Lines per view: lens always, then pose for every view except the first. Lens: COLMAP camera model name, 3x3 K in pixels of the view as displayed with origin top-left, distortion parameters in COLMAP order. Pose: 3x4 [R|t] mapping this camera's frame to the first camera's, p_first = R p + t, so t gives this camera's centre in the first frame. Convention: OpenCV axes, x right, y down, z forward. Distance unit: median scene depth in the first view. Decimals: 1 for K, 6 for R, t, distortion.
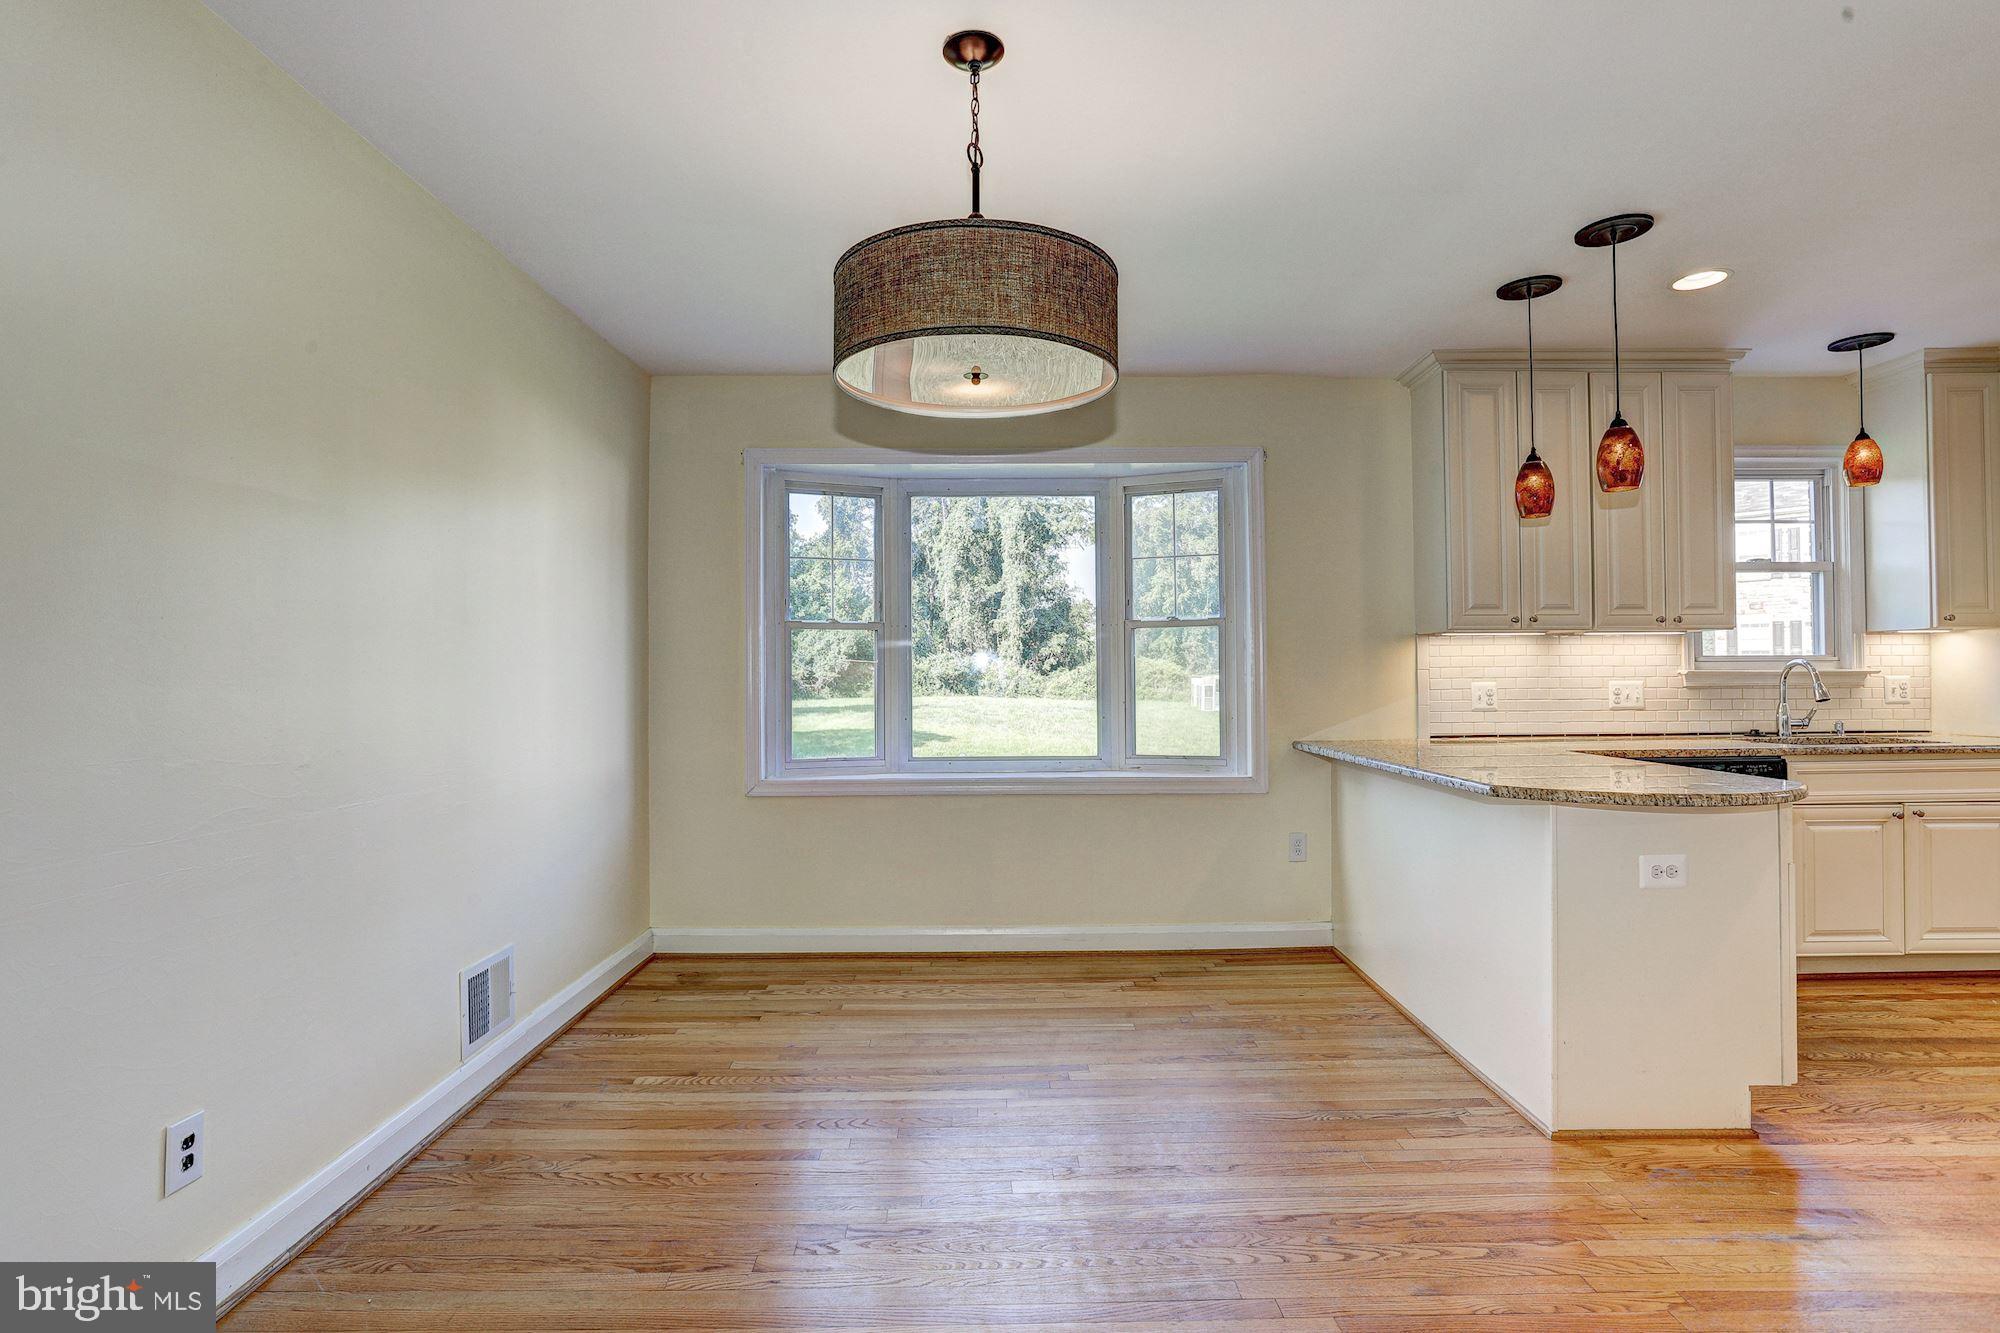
lens RADIAL K [[972.2, 0, 987.6], [0, 972.2, 664.1], [0, 0, 1]] dist [-0.063371, 0.034112]
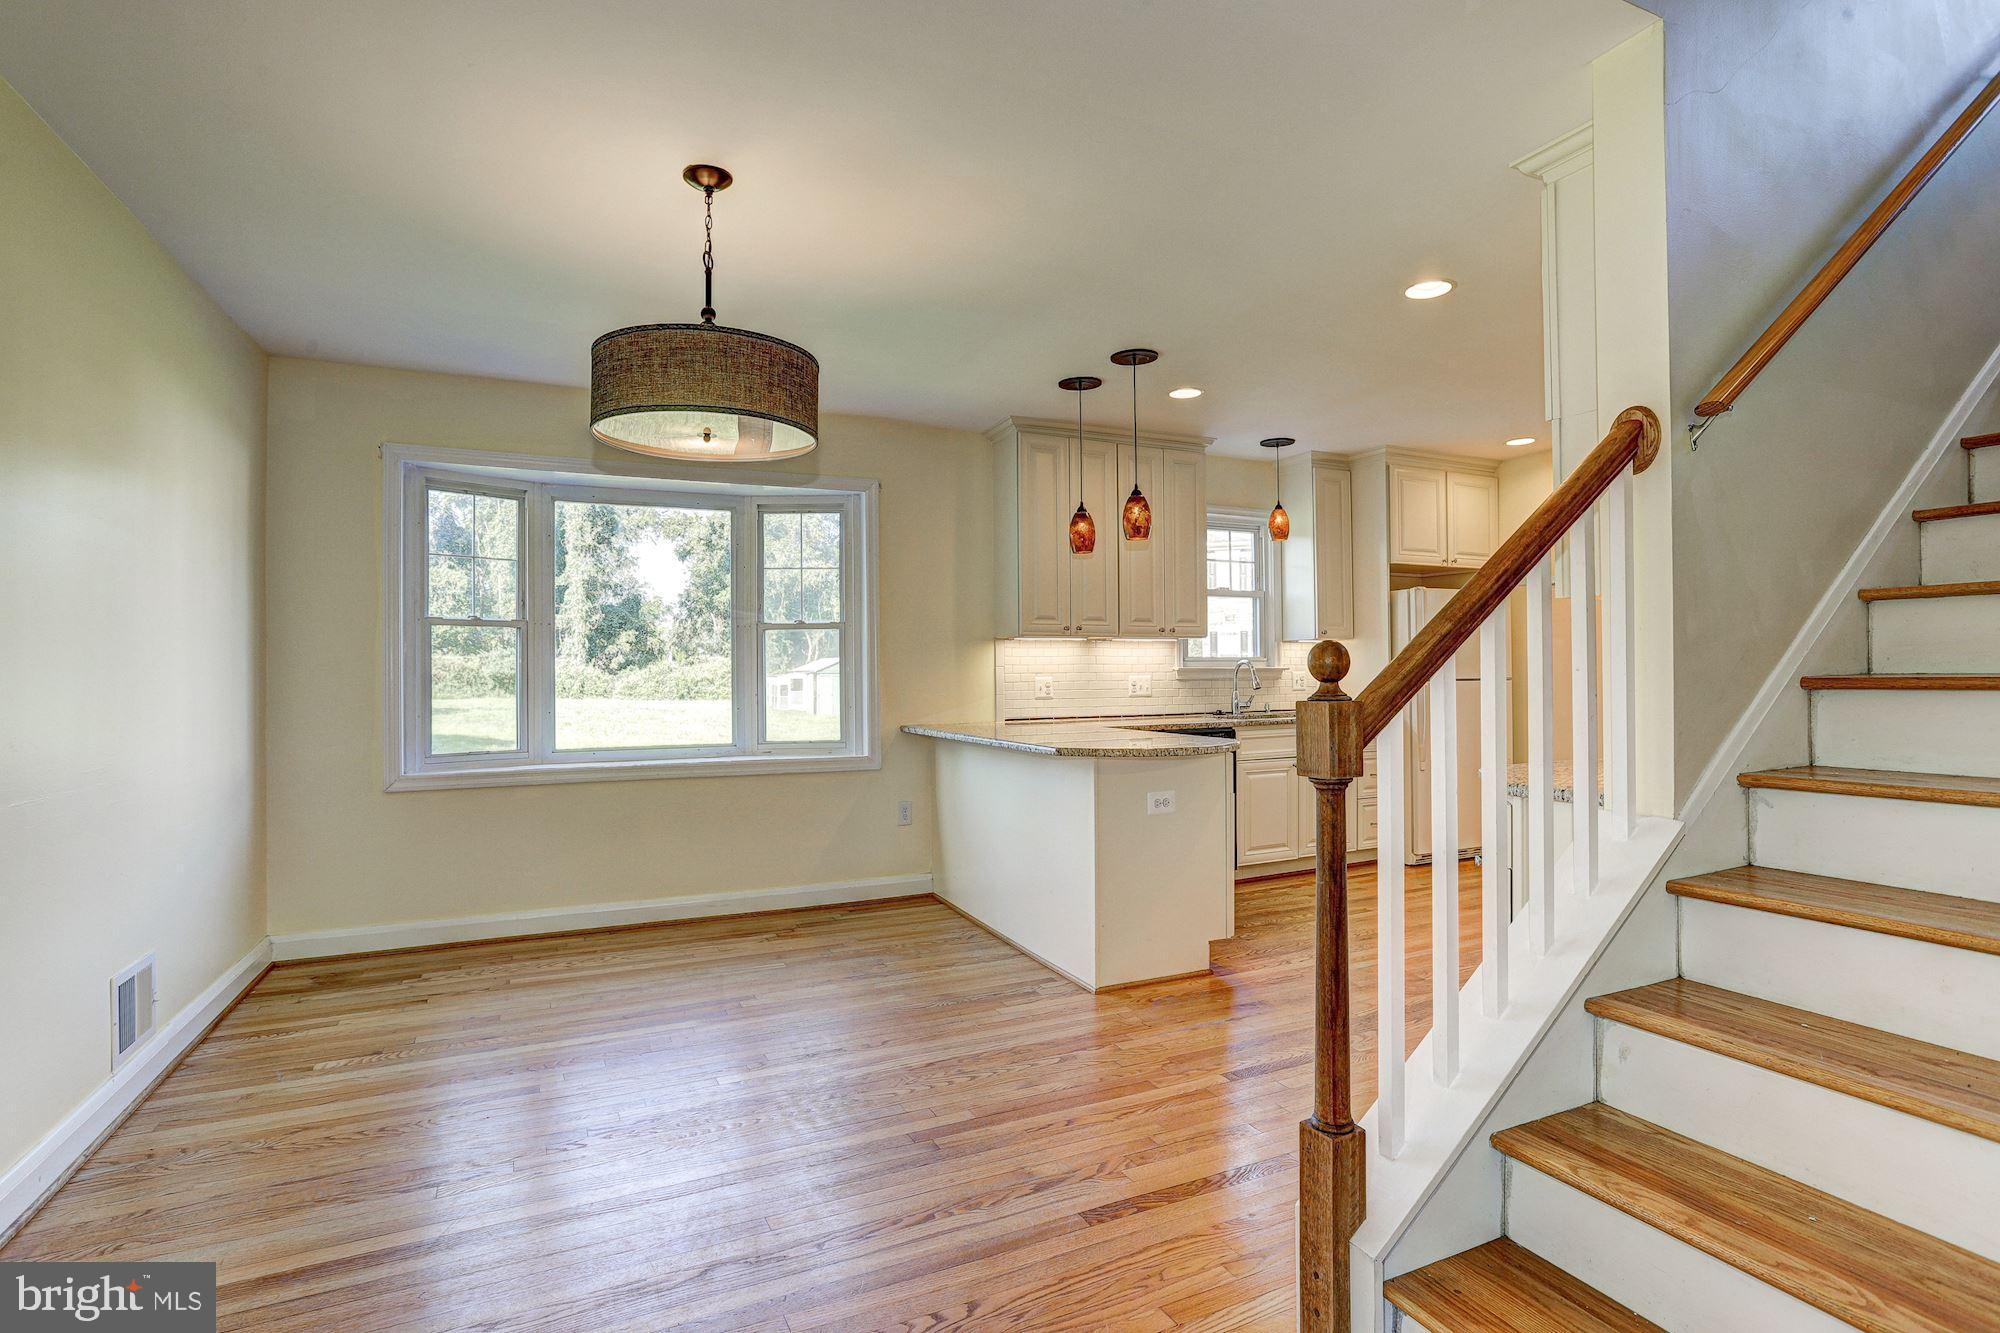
lens RADIAL K [[972.2, 0, 987.6], [0, 972.2, 664.1], [0, 0, 1]] dist [-0.063371, 0.034112]
pose [[0.906737, 0.003157, 0.421684, -0.108334], [-0.003488, 0.999994, 0.000013, 0.002893], [-0.421682, -0.001482, 0.906743, -0.162271]]
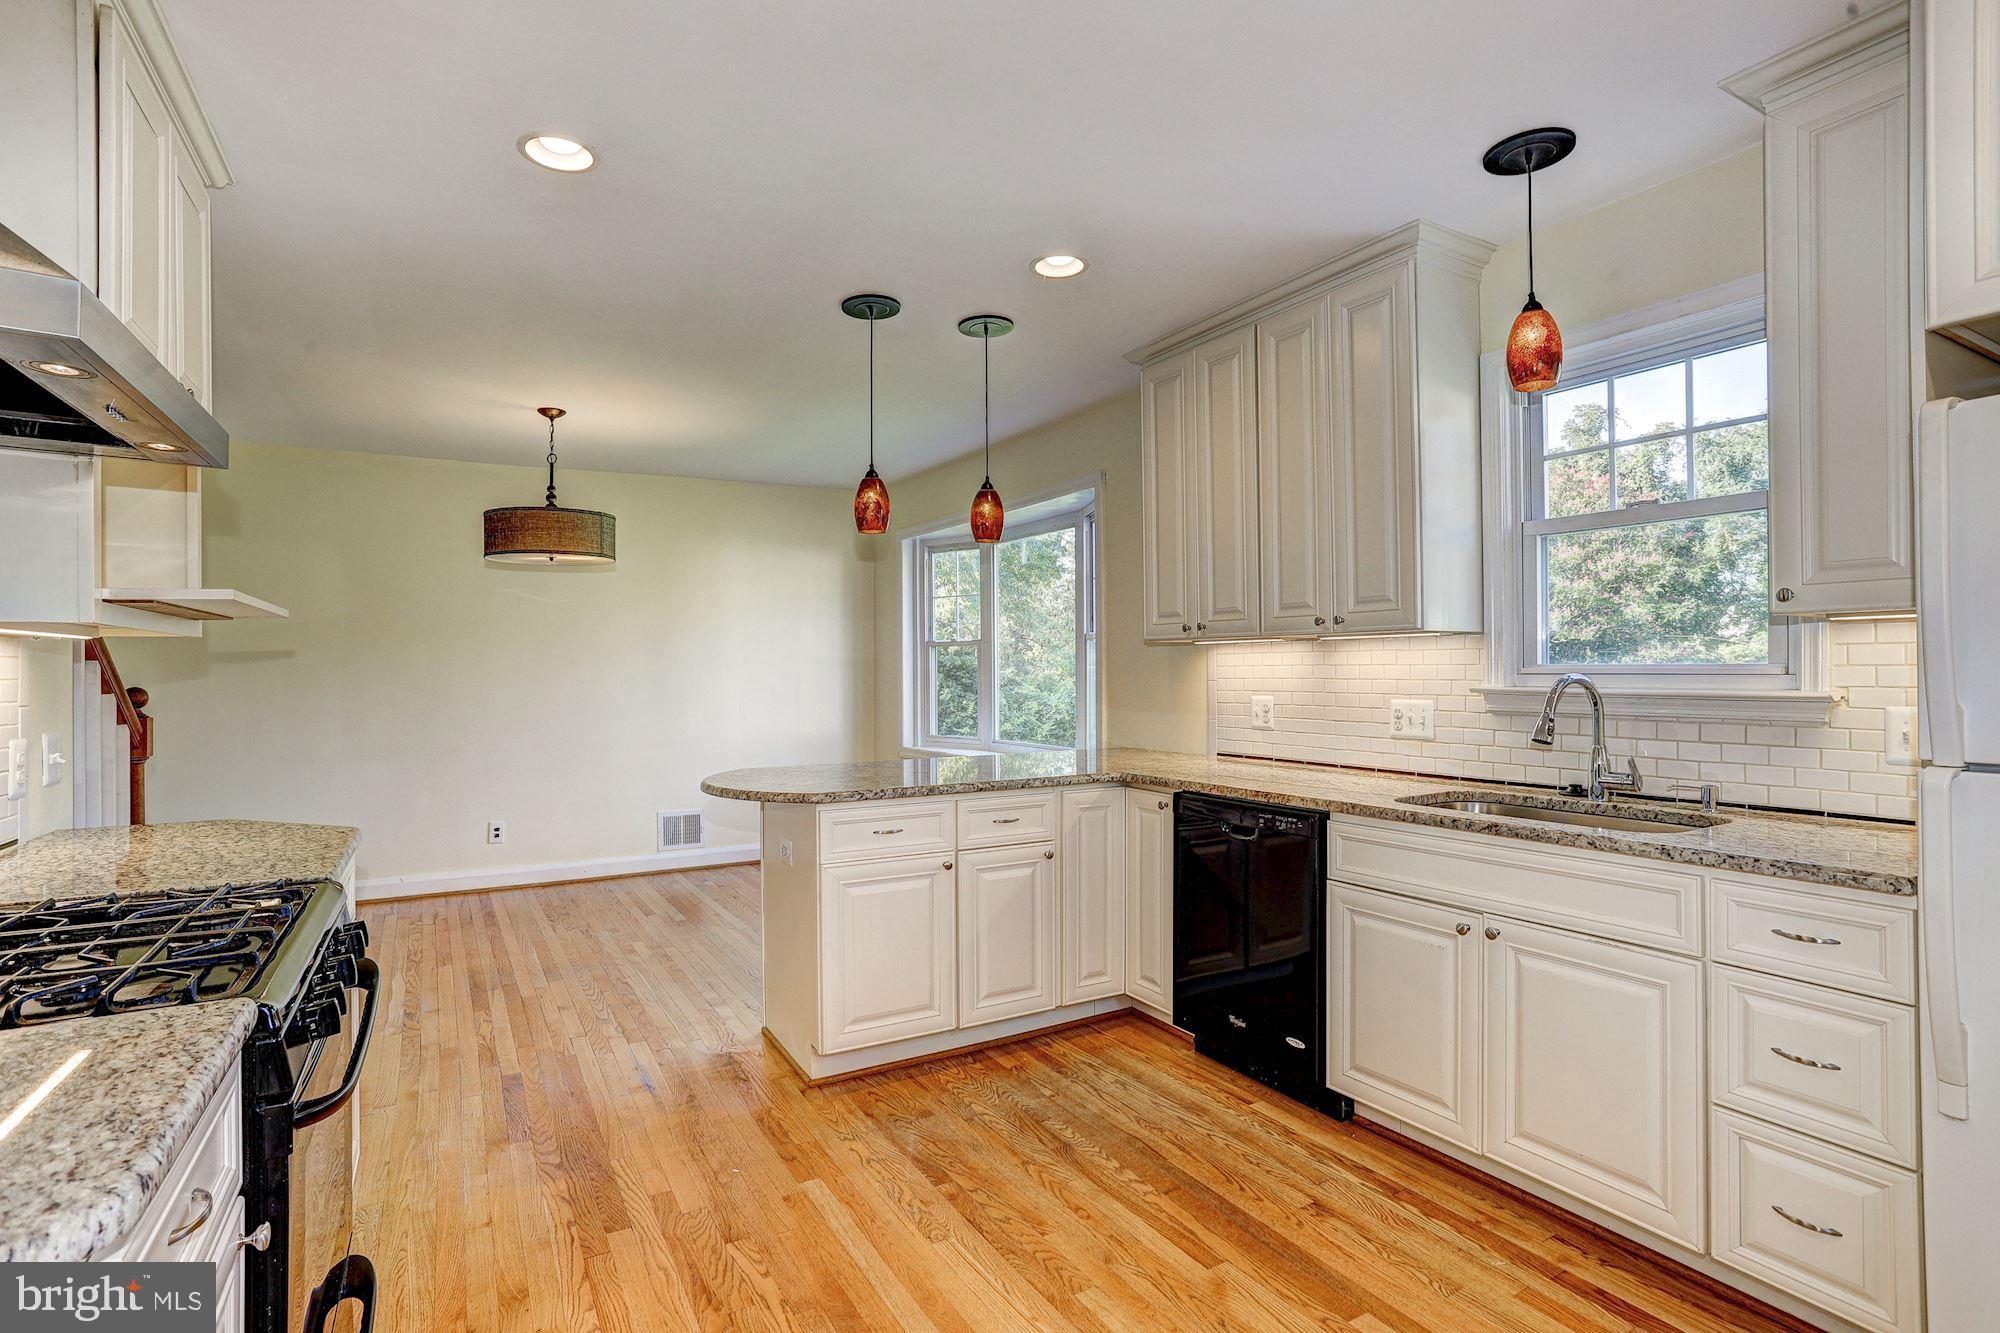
lens RADIAL K [[967.9, 0, 987.2], [0, 967.9, 662.2], [0, 0, 1]] dist [-0.058428, 0.035636]
pose [[0.498053, -0.001816, -0.867145, 1.261919], [0.015148, 0.999863, 0.006606, -0.023139], [0.867015, -0.016425, 0.498012, 0.386588]]
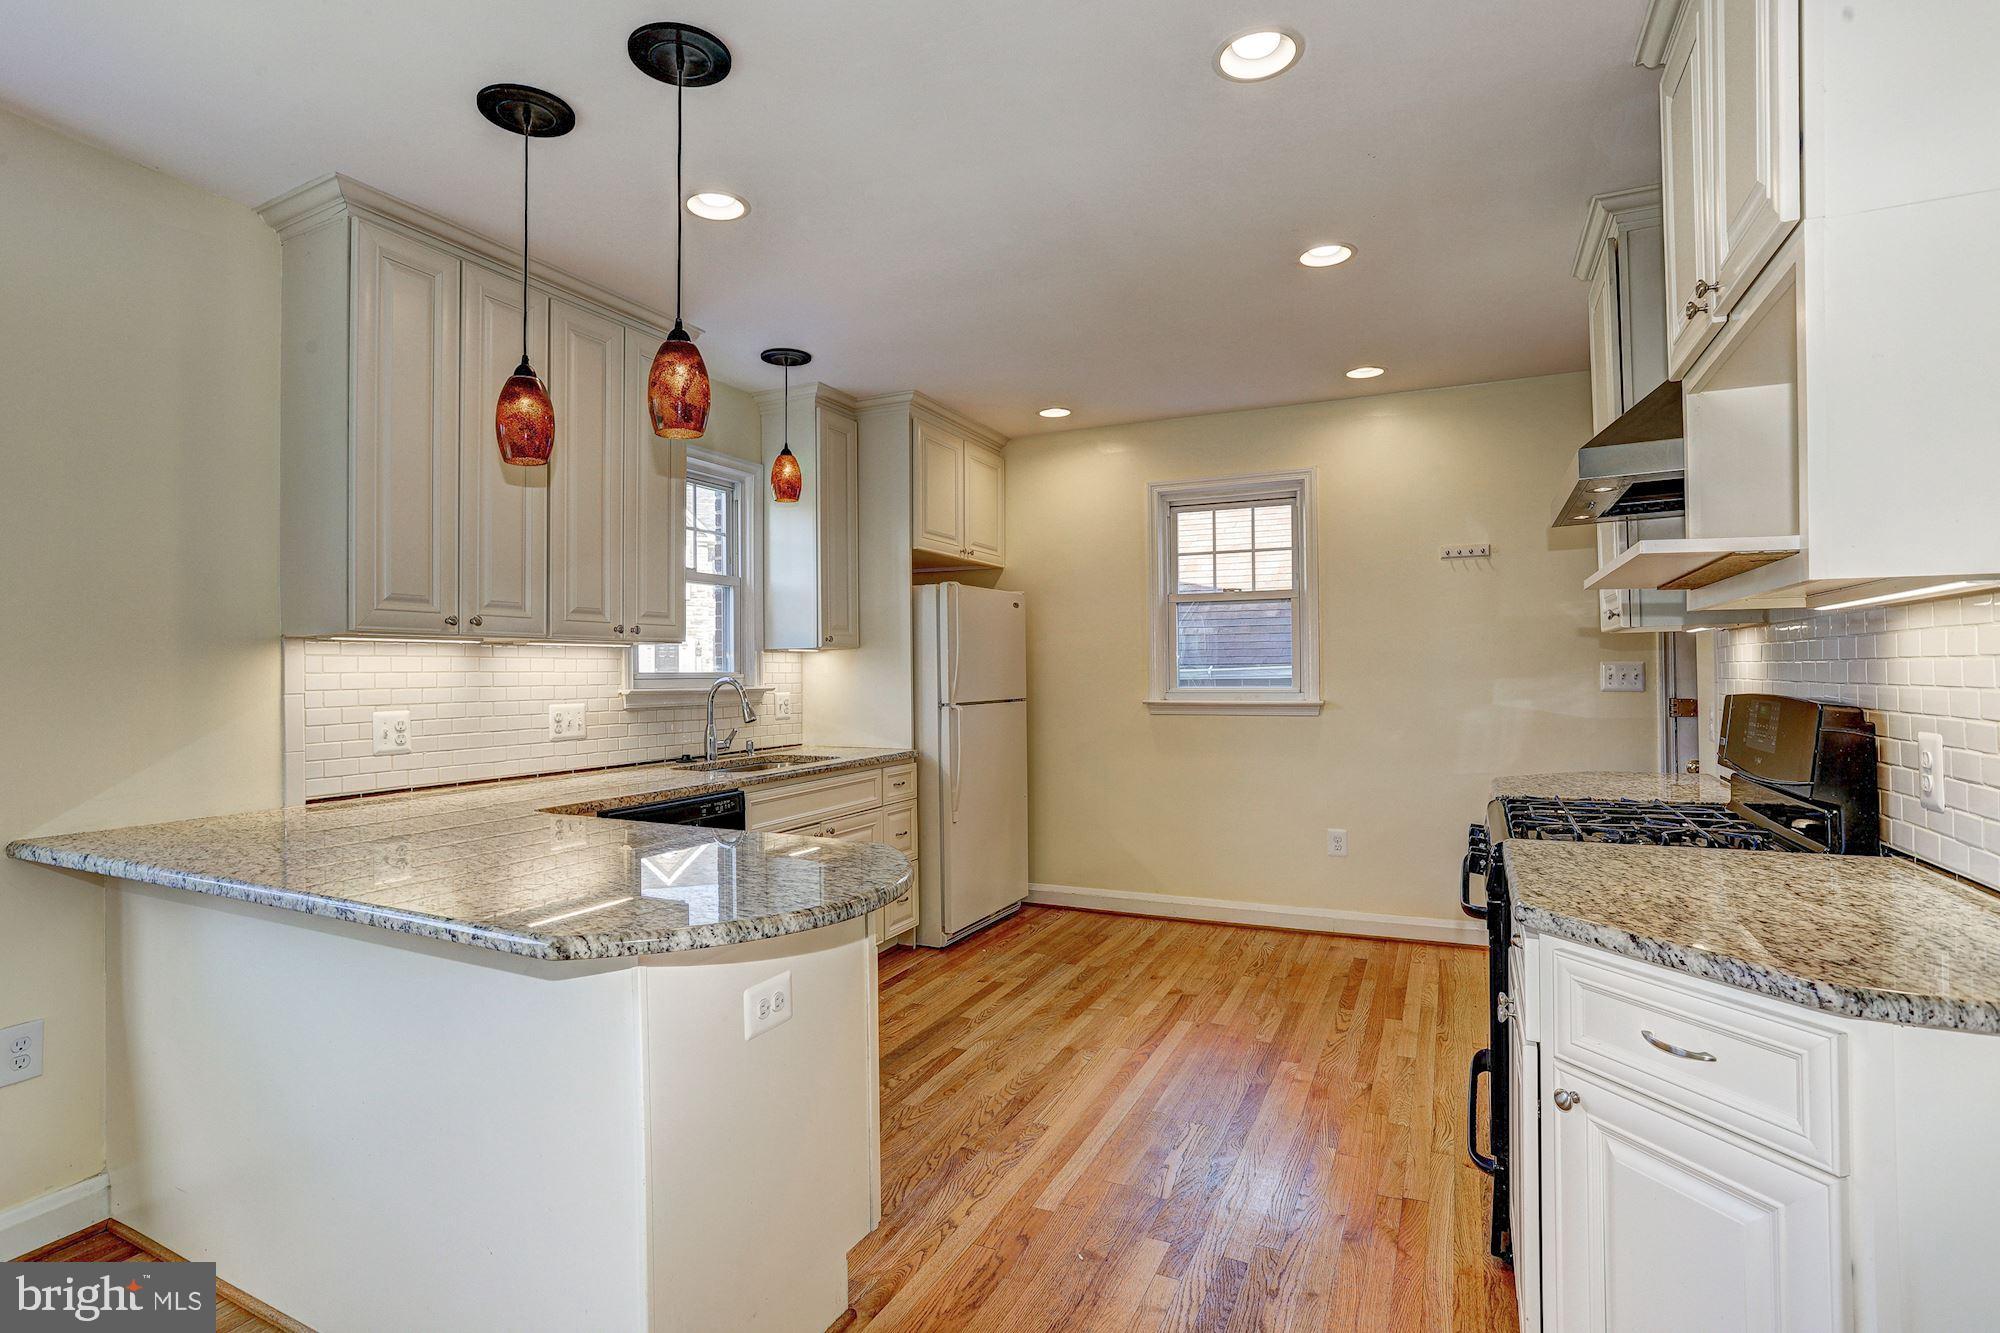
lens RADIAL K [[982.8, 0, 987.9], [0, 982.8, 663.1], [0, 0, 1]] dist [-0.062543, 0.036732]
pose [[0.435043, 0.011749, 0.900333, 0.101122], [-0.004241, 0.999931, -0.010999, -0.010097], [-0.900400, 0.000967, 0.435062, 0.362439]]
